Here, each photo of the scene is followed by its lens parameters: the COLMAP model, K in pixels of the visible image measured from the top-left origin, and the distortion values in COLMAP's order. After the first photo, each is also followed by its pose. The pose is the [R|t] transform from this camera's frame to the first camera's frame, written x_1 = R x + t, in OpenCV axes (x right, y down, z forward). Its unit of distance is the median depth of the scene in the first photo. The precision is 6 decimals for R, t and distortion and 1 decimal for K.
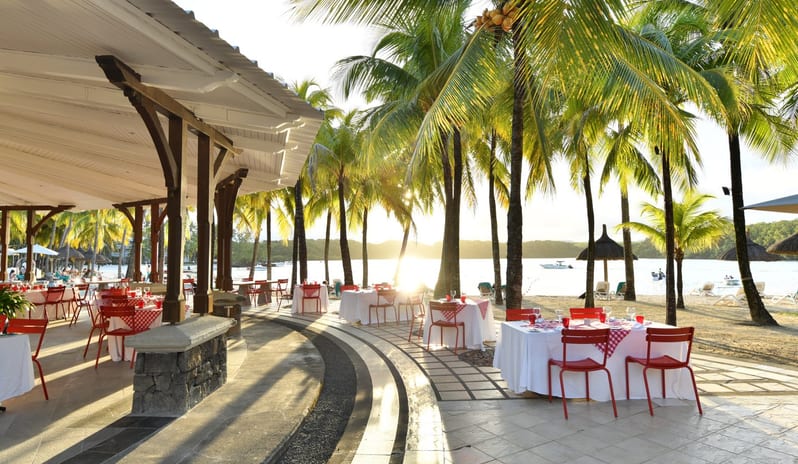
lens RADIAL K [[366.9, 0, 399.0], [0, 366.9, 232.0], [0, 0, 1]] dist [0.001369, 0.000119]
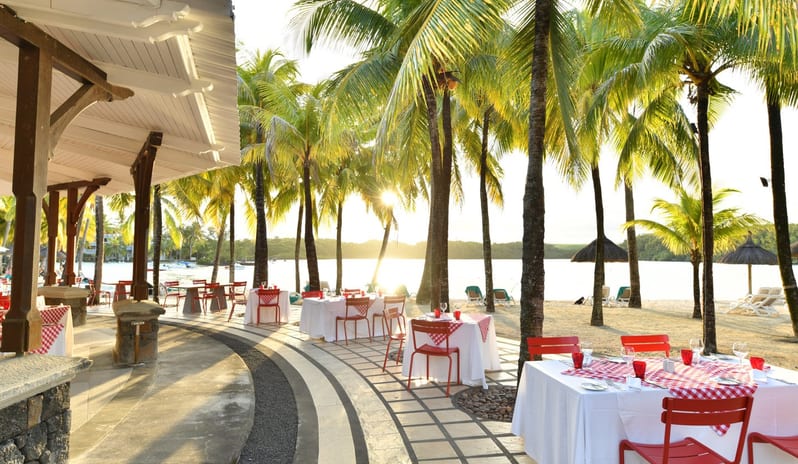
lens RADIAL K [[366.9, 0, 399.0], [0, 366.9, 232.0], [0, 0, 1]] dist [0.001369, 0.000119]
pose [[0.998764, 0.012172, 0.048185, 0.014641], [-0.012197, 0.999926, 0.000235, 0.012489], [-0.048179, -0.000823, 0.998838, 0.192895]]
